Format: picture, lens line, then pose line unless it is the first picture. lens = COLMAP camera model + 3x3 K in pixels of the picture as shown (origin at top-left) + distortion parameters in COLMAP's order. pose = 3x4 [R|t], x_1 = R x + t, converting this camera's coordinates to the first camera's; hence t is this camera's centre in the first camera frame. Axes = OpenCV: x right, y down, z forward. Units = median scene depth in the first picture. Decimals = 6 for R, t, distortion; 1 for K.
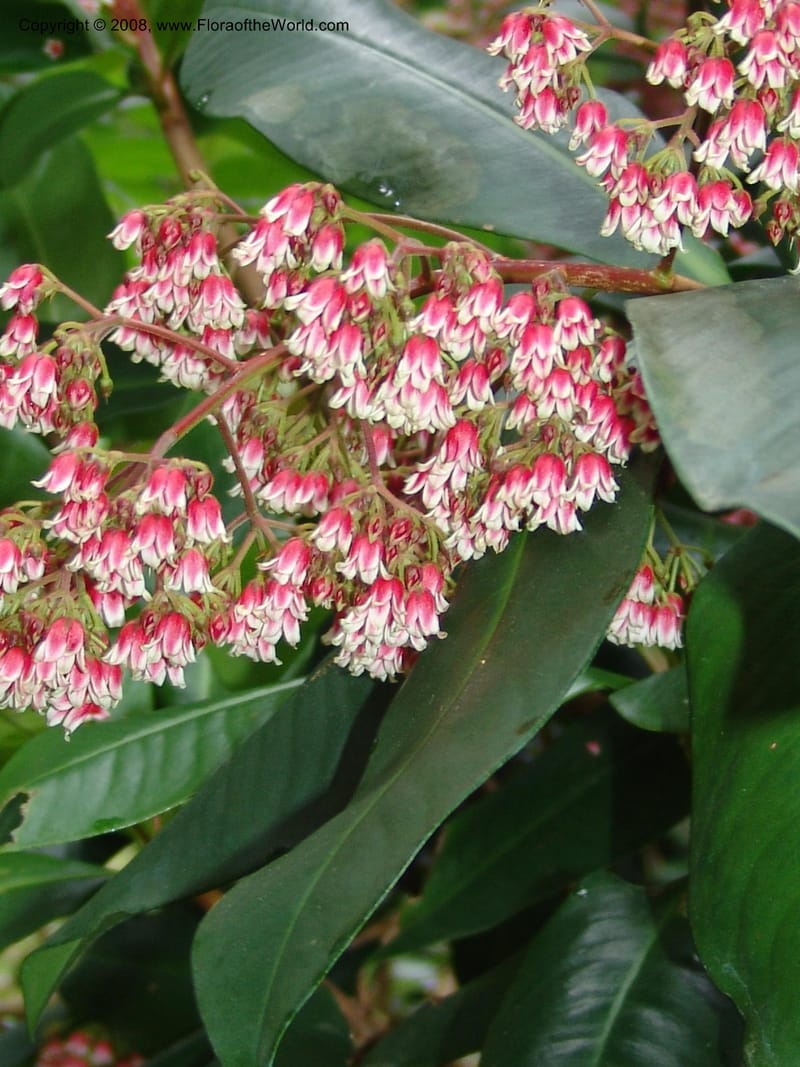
lens RADIAL K [[2601.0, 0, 400.0], [0, 2601.0, 533.5], [0, 0, 1]] dist [-0.073463, -0.287614]
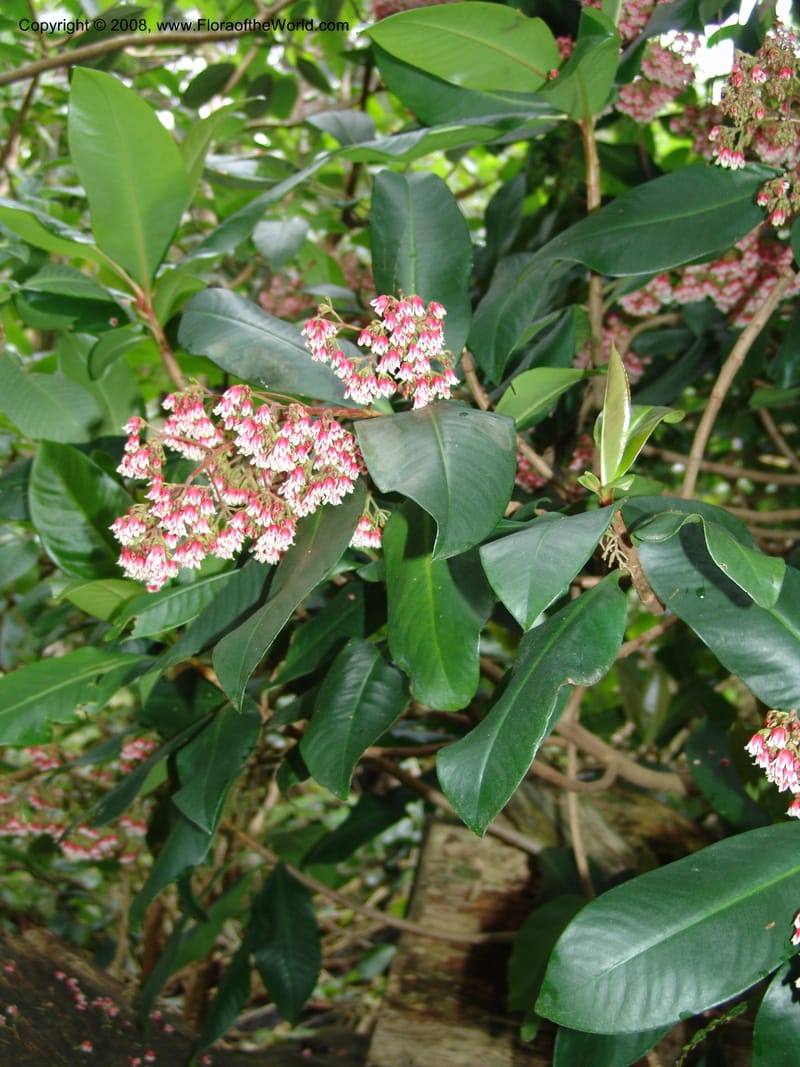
lens RADIAL K [[1306.0, 0, 400.0], [0, 1306.0, 533.5], [0, 0, 1]] dist [-0.095578, 0.008600]
pose [[0.992477, -0.048892, 0.112243, -0.027693], [0.048268, 0.998800, 0.008265, 0.021596], [-0.112512, -0.002785, 0.993646, -0.405142]]
